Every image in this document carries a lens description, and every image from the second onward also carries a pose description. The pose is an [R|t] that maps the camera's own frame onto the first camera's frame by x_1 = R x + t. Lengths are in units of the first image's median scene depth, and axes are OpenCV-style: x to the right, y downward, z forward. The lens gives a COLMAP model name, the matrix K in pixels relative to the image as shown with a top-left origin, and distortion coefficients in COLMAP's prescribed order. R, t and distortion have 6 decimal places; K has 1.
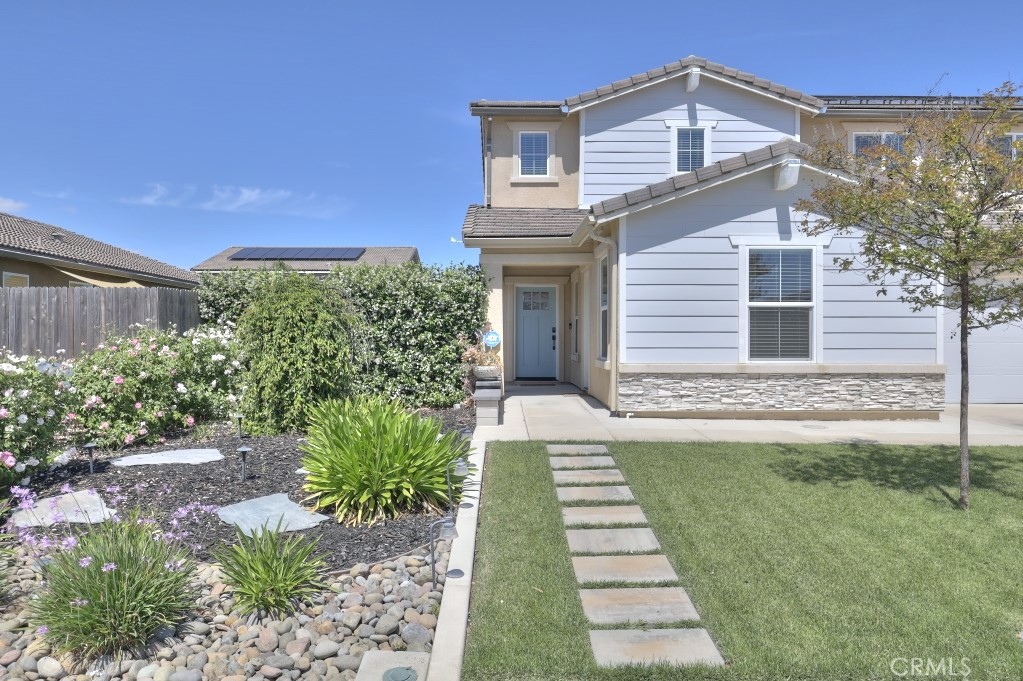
lens RADIAL K [[696.6, 0, 511.5], [0, 696.6, 340.5], [0, 0, 1]] dist [0.001108, 0.000069]
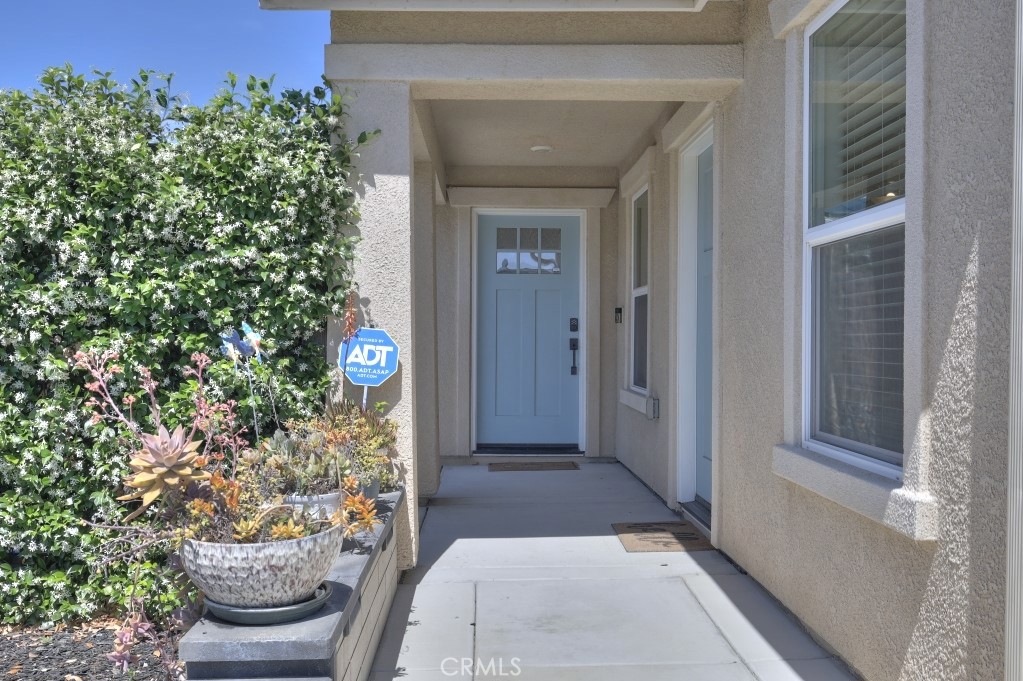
lens RADIAL K [[974.4, 0, 511.5], [0, 974.4, 340.5], [0, 0, 1]] dist [-0.047282, -0.000087]
pose [[0.999743, 0.004464, 0.022212, 0.018577], [-0.004510, 0.999988, 0.002025, -0.009947], [-0.022203, -0.002125, 0.999751, 0.629901]]
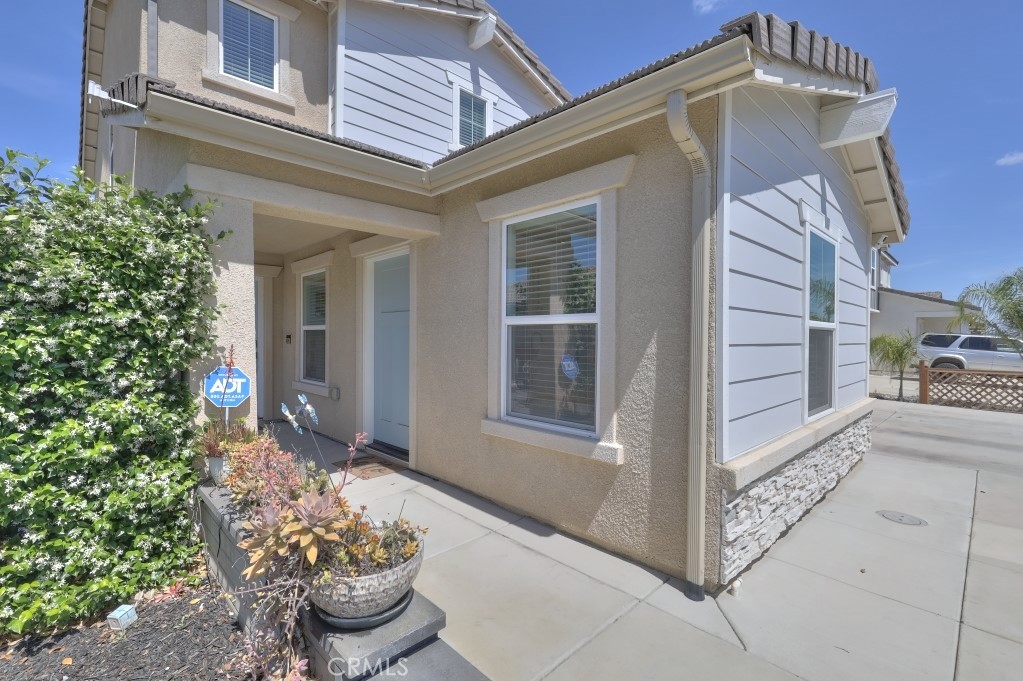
lens RADIAL K [[459.5, 0, 511.5], [0, 459.5, 340.5], [0, 0, 1]] dist [0.000357, -0.000349]
pose [[0.726526, -0.001245, 0.687138, -0.090677], [-0.004437, 0.999969, 0.006503, -0.031308], [-0.687124, -0.007774, 0.726498, 0.710268]]
